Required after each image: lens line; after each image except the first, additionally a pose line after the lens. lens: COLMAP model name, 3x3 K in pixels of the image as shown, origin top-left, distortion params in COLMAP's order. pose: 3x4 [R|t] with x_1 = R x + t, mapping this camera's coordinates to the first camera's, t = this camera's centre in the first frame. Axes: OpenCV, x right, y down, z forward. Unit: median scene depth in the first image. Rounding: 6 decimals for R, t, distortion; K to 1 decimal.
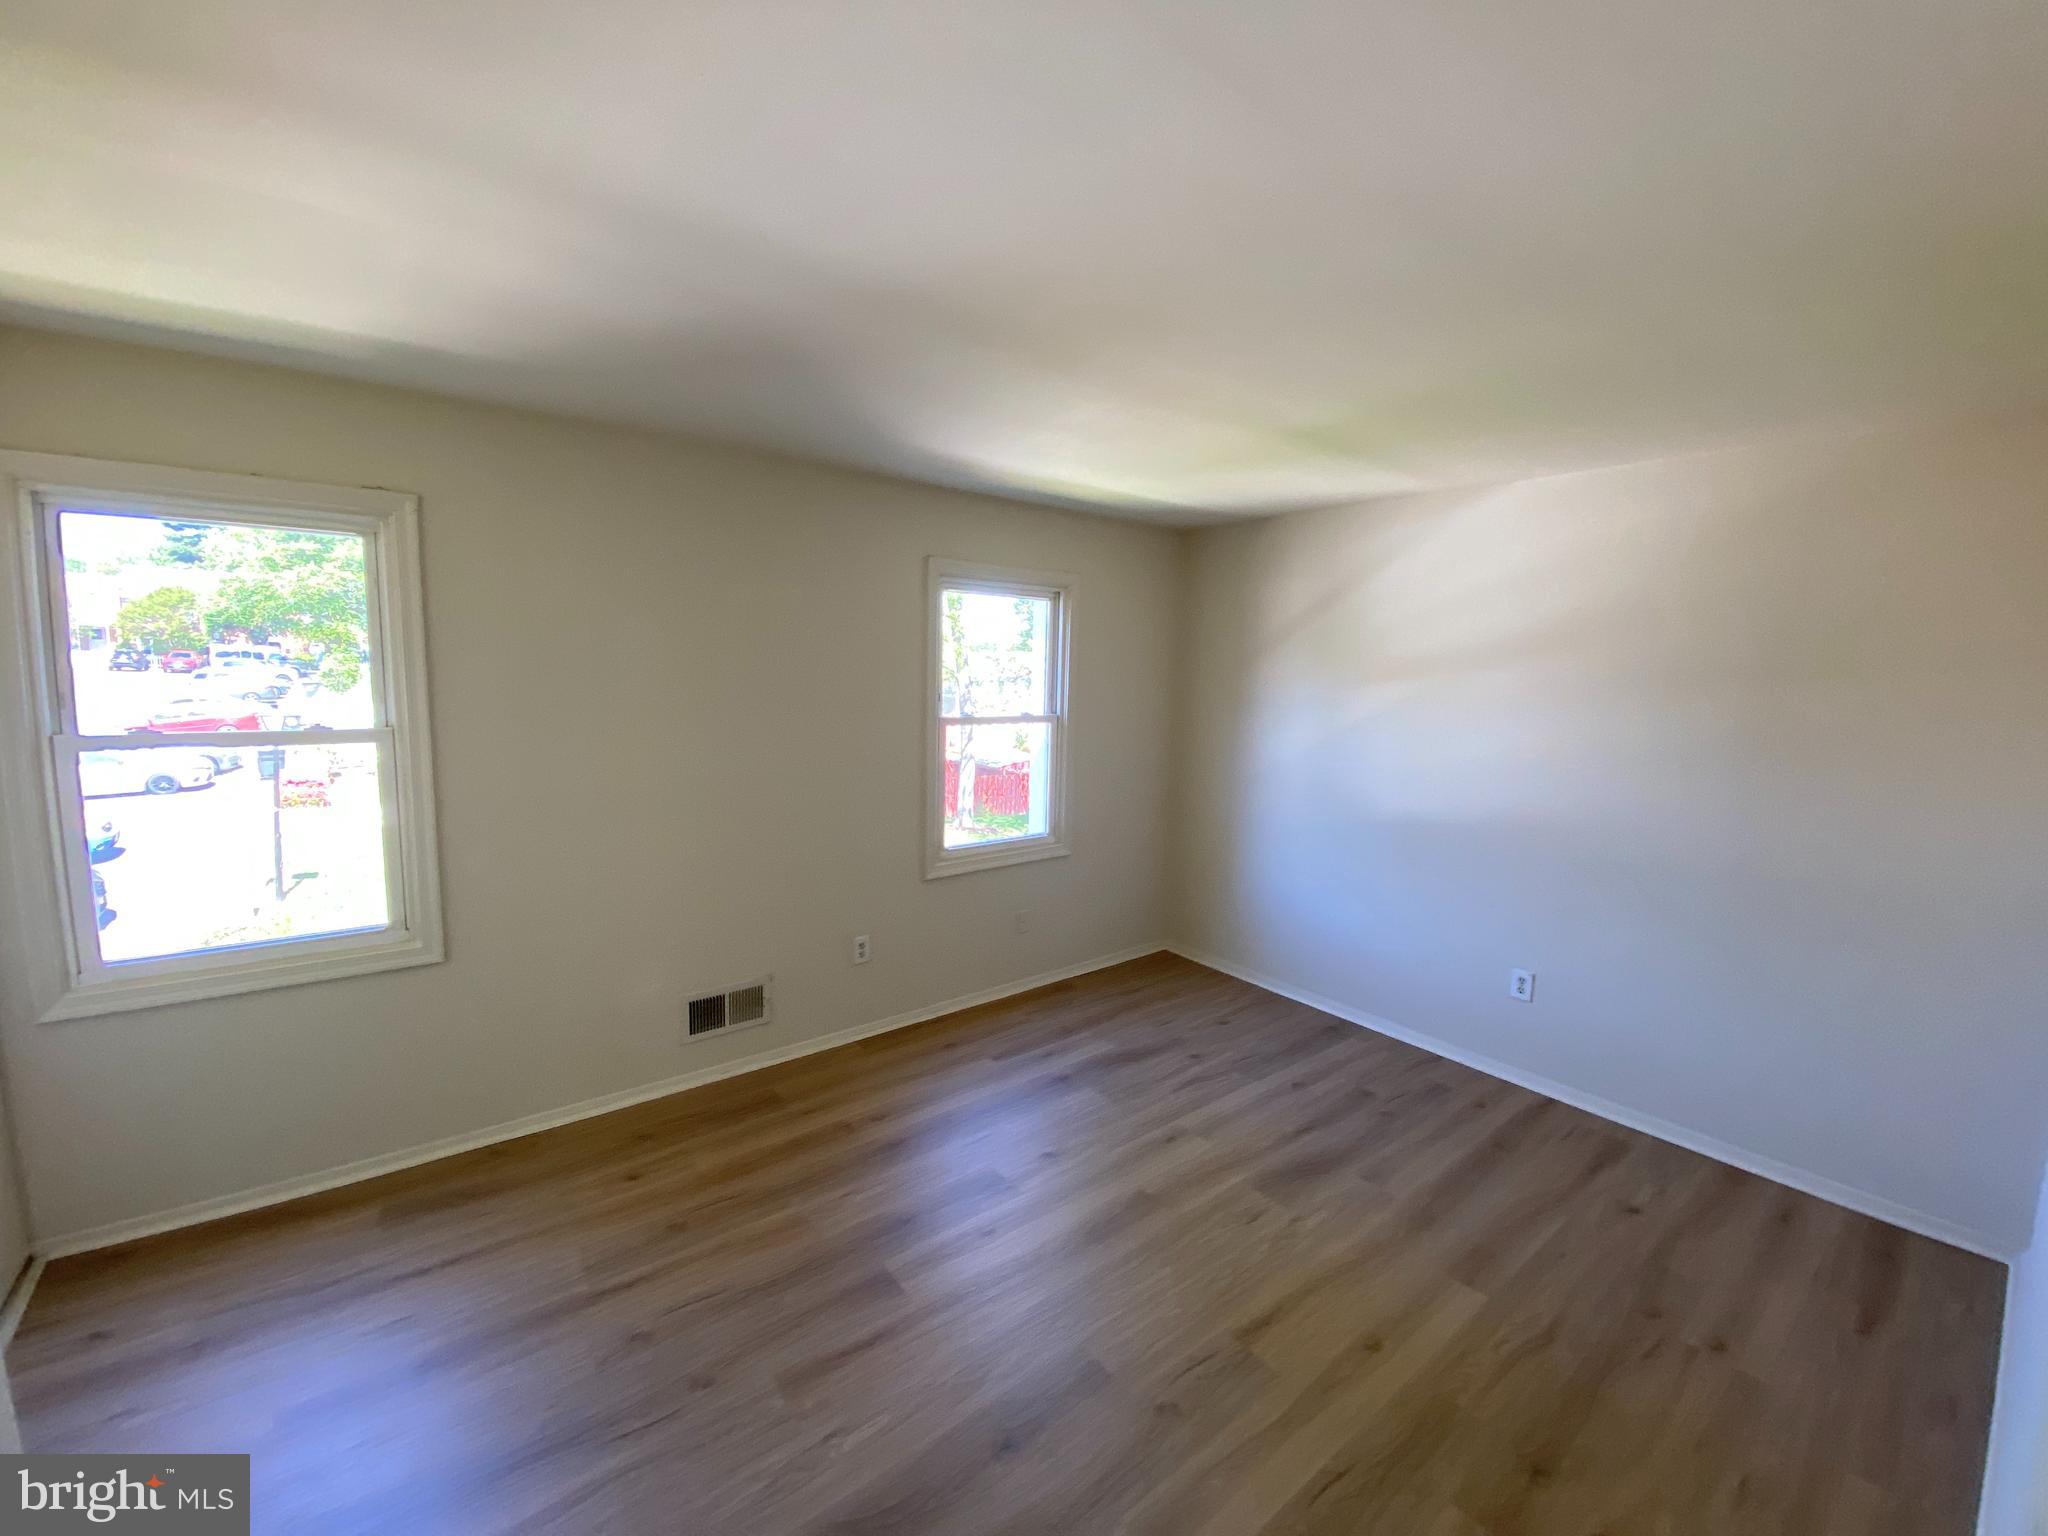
lens RADIAL K [[833.4, 0, 1036.7], [0, 833.4, 746.9], [0, 0, 1]] dist [0.013087, -0.016178]
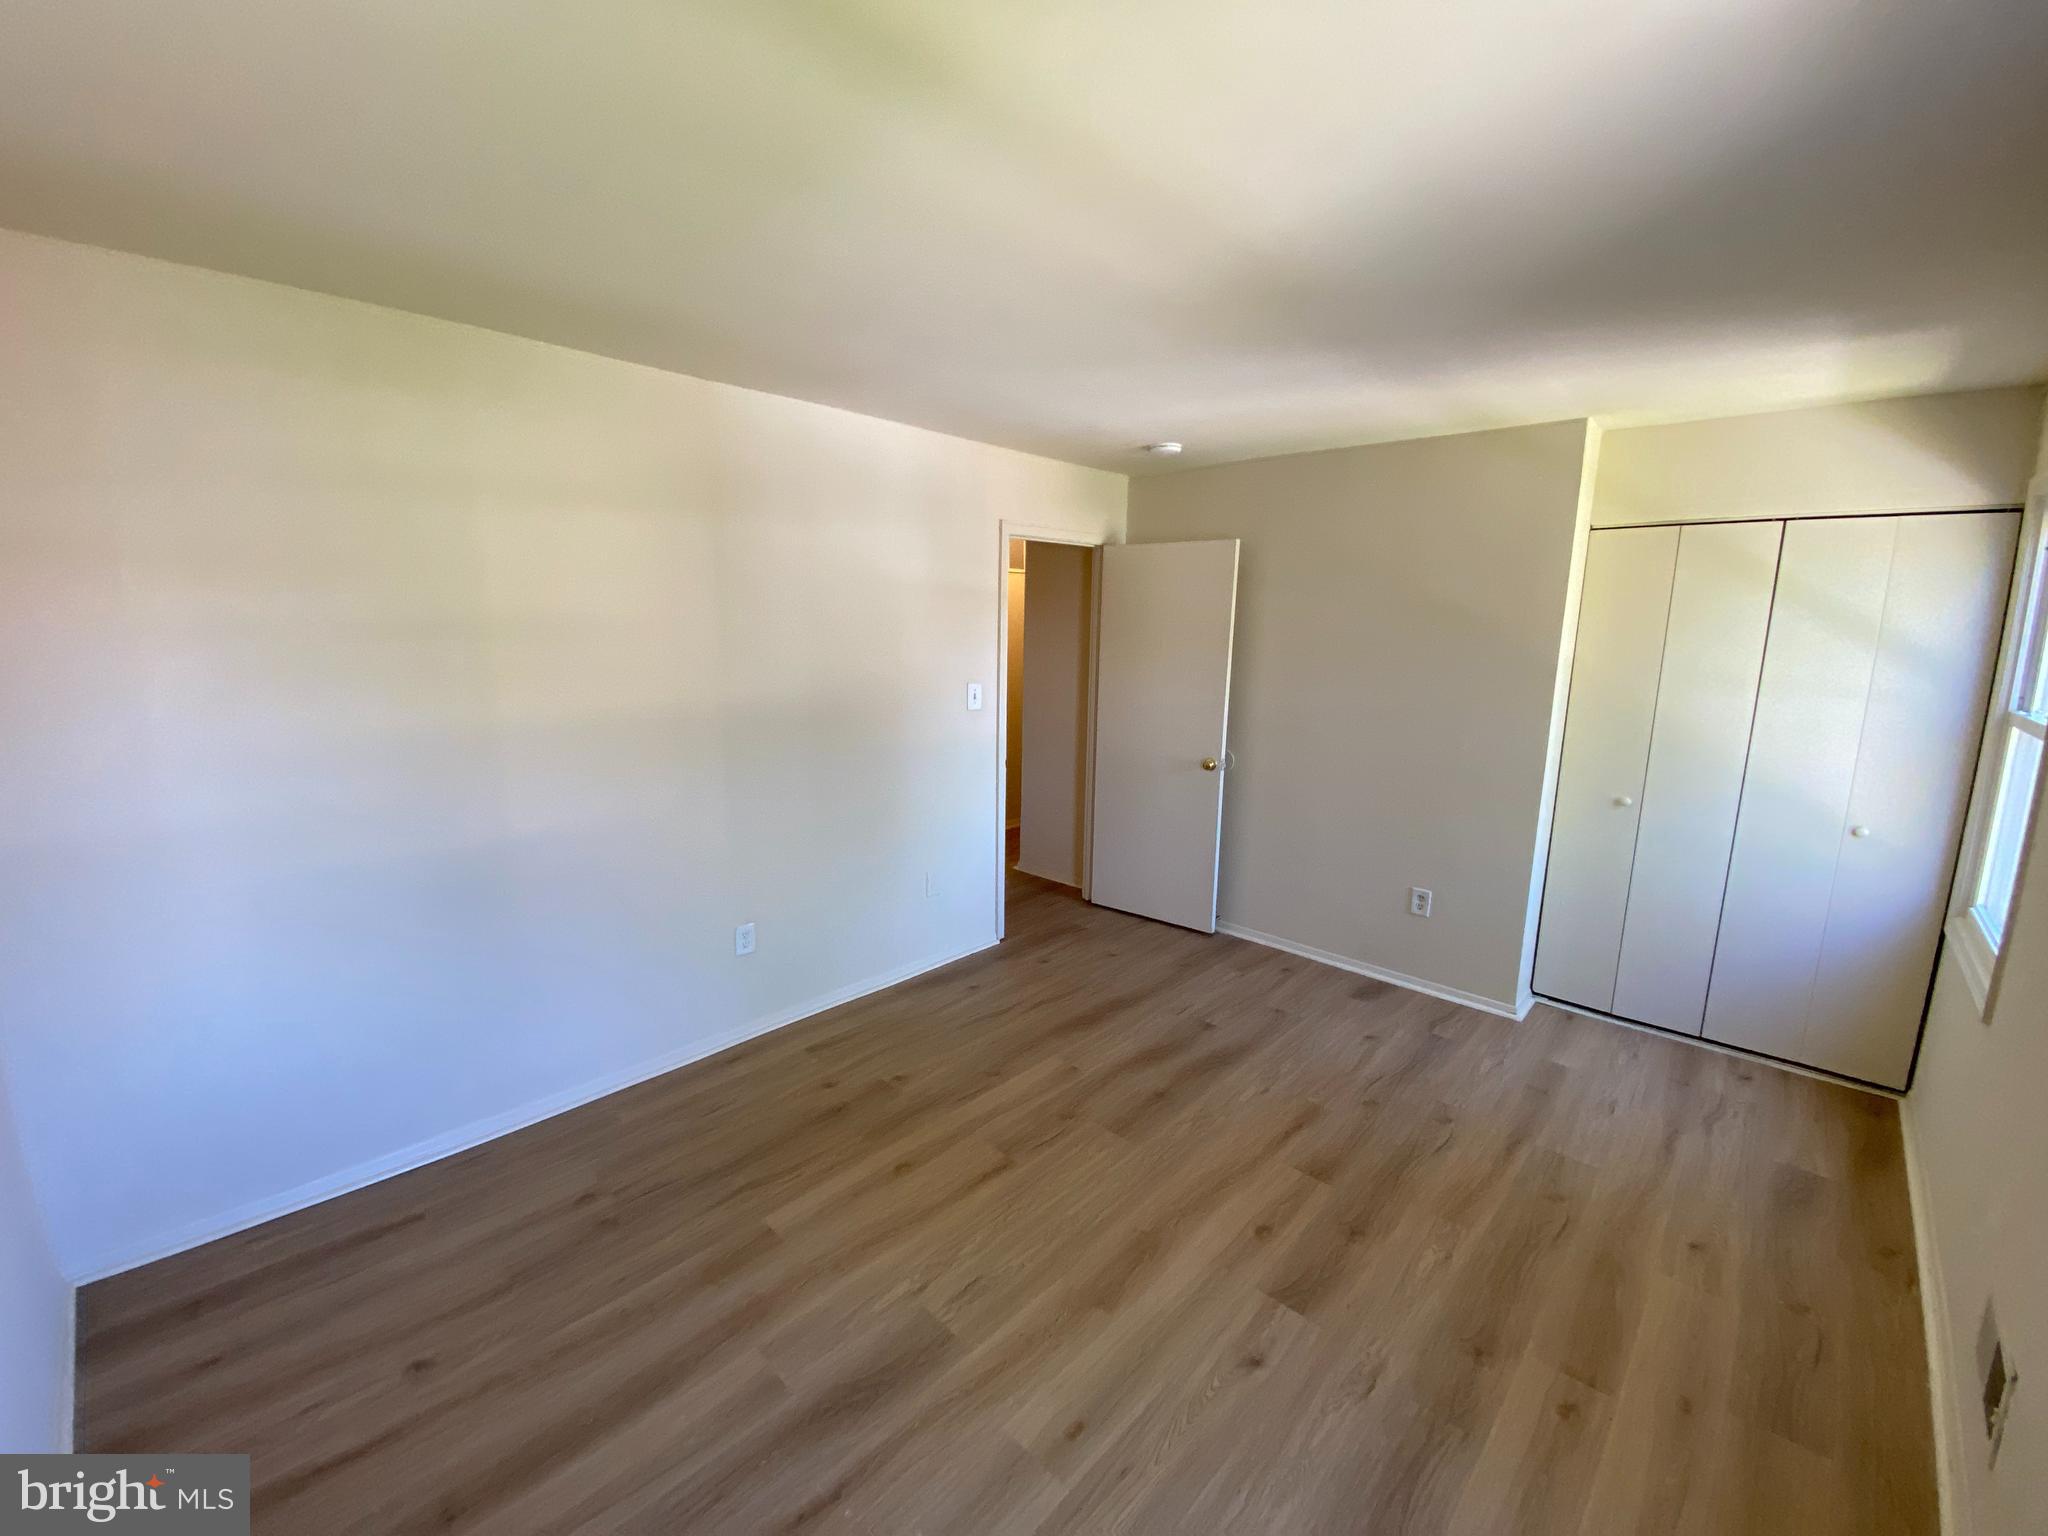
lens RADIAL K [[833.4, 0, 1021.7], [0, 833.4, 769.7], [0, 0, 1]] dist [0.013087, -0.016178]
pose [[-0.991533, -0.012065, -0.129290, 0.252302], [-0.047048, 0.961401, 0.271099, -0.117029], [0.121029, 0.274886, -0.953829, 1.295007]]
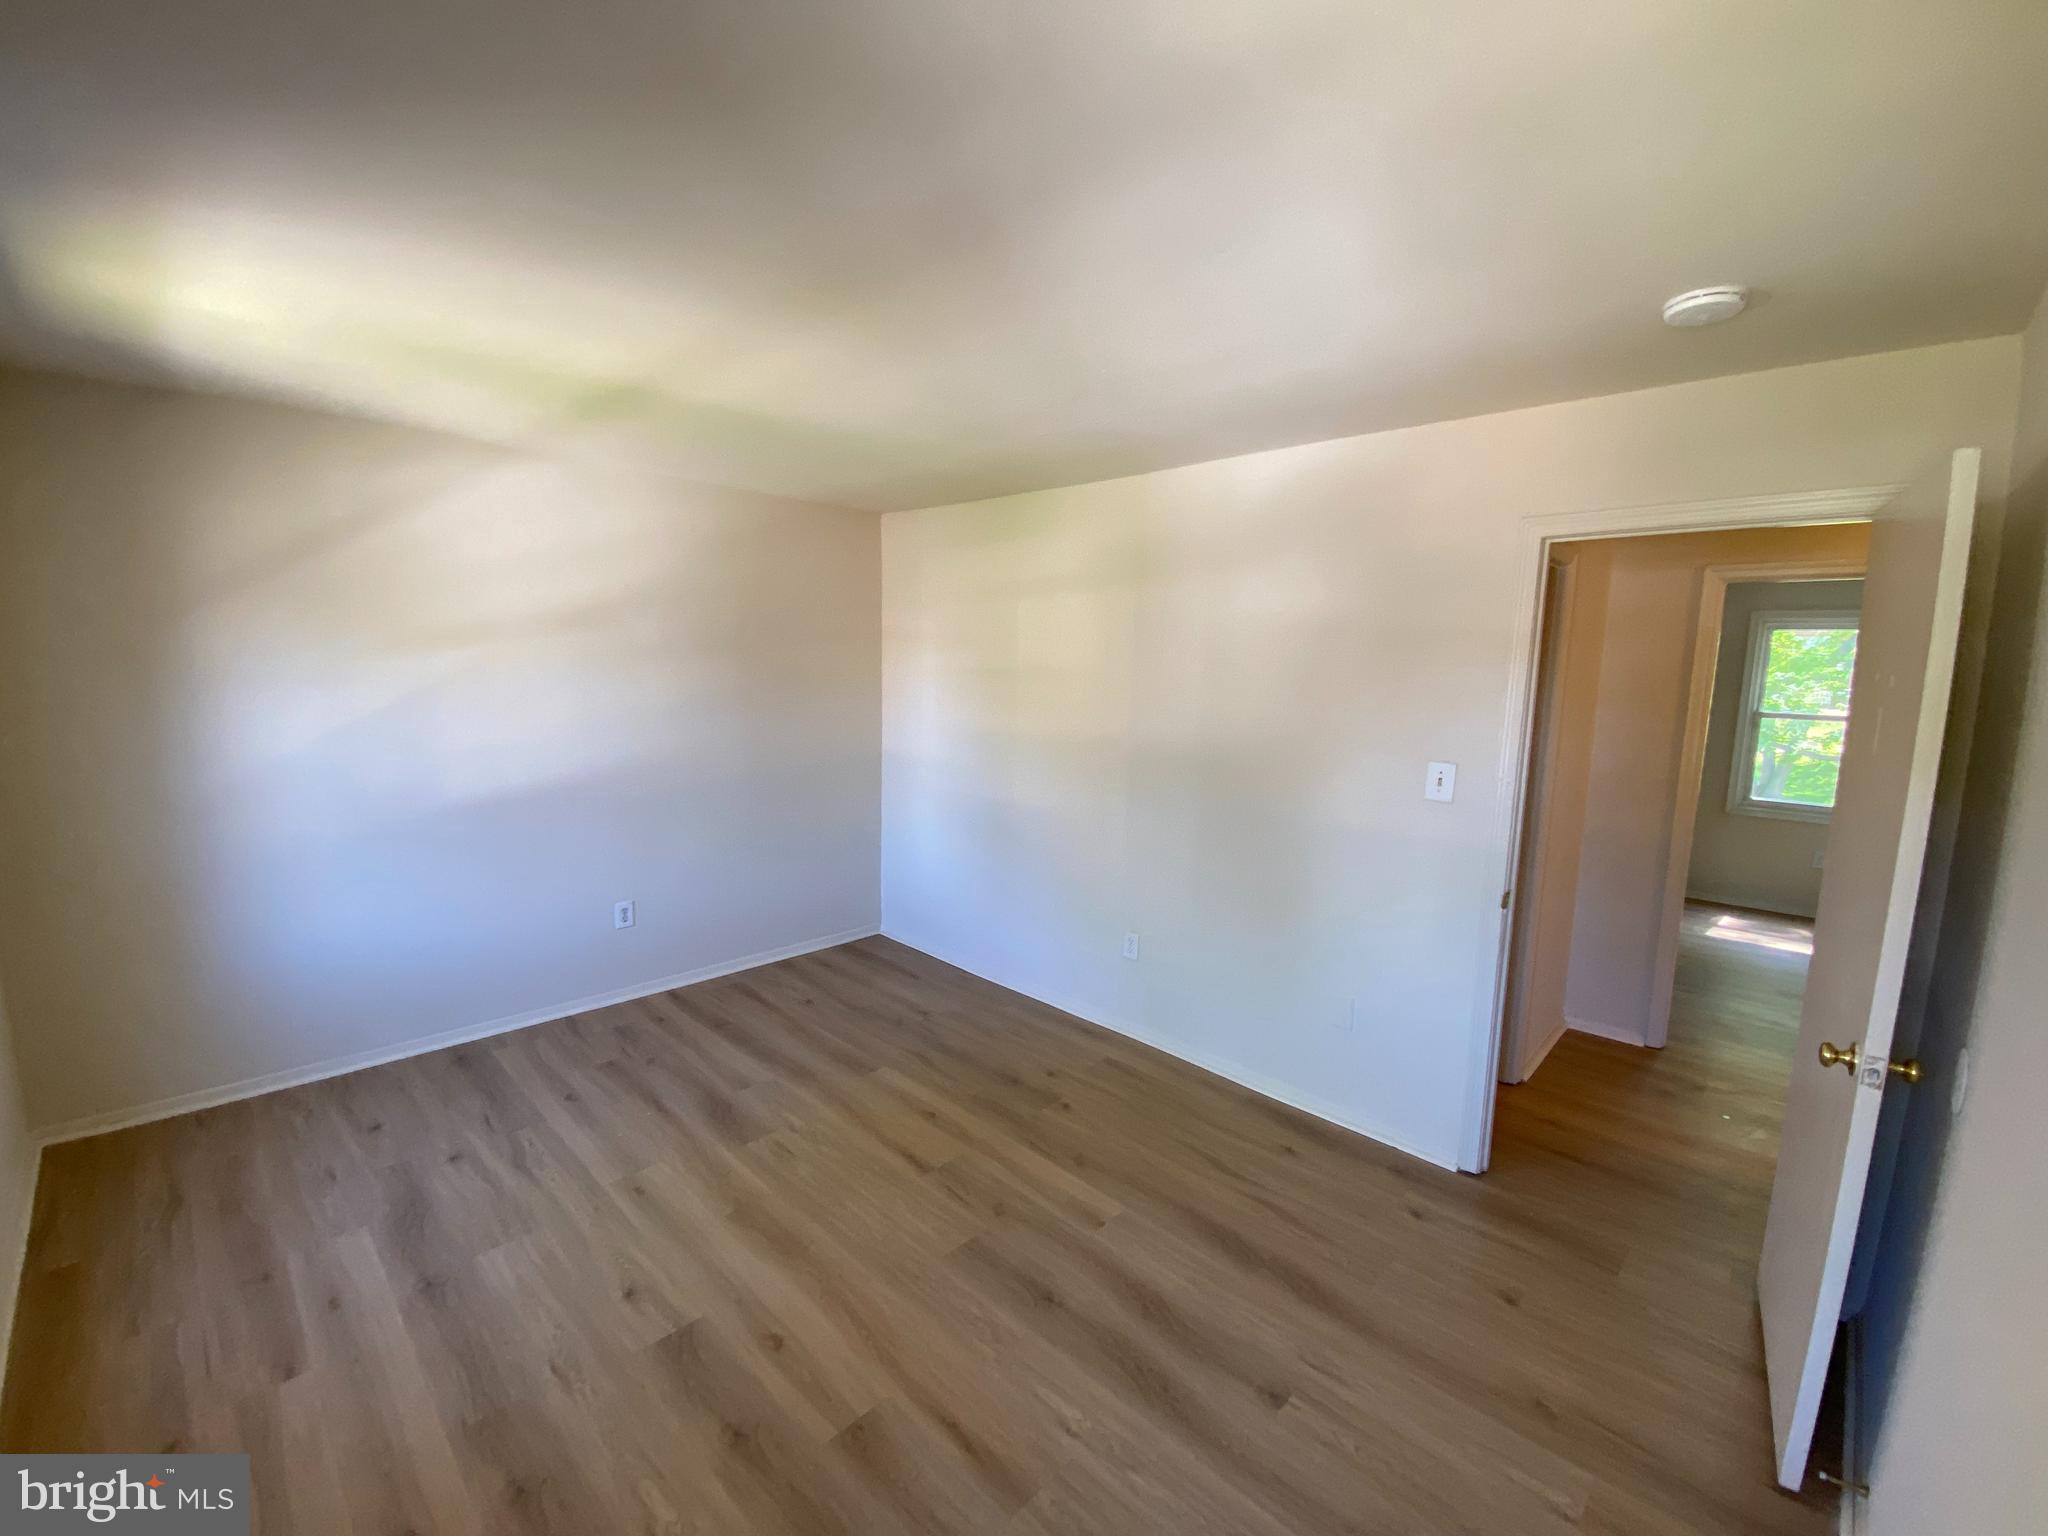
lens RADIAL K [[833.4, 0, 1017.6], [0, 833.4, 772.4], [0, 0, 1]] dist [0.013087, -0.016178]
pose [[-0.116727, -0.164495, 0.979447, -0.601207], [0.067240, 0.982617, 0.173041, -0.071137], [-0.990885, 0.086057, -0.103638, 0.605062]]
